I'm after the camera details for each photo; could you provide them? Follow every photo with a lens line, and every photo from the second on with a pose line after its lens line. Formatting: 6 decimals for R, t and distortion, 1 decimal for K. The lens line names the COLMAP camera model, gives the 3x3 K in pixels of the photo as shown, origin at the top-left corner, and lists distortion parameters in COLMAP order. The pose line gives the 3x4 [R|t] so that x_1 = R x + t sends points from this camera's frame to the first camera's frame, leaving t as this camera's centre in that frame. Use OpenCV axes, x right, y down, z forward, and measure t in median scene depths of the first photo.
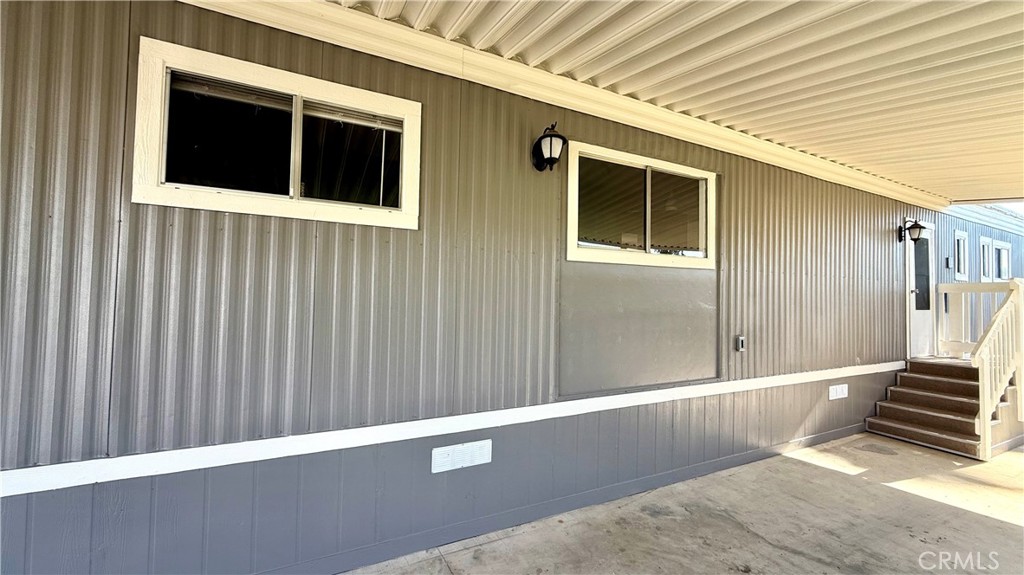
lens RADIAL K [[410.2, 0, 511.4], [0, 410.2, 287.4], [0, 0, 1]] dist [0.001729, 0.000099]
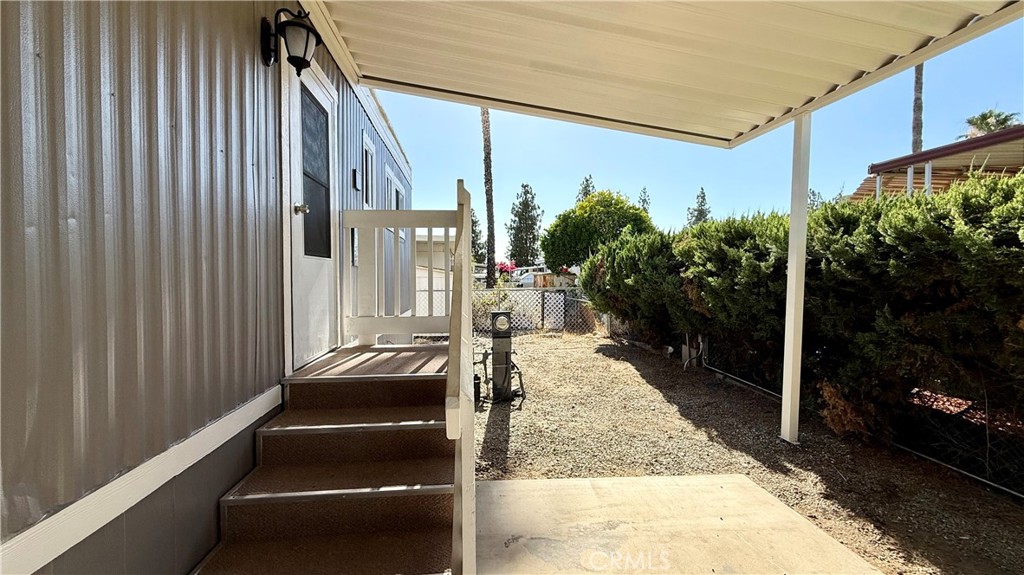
lens RADIAL K [[410.2, 0, 511.5], [0, 410.2, 288.1], [0, 0, 1]] dist [0.001729, 0.000099]
pose [[0.362725, -0.044552, 0.930831, 0.664595], [-0.023209, 0.998115, 0.056816, 0.059982], [-0.931607, -0.042212, 0.361007, 0.645081]]
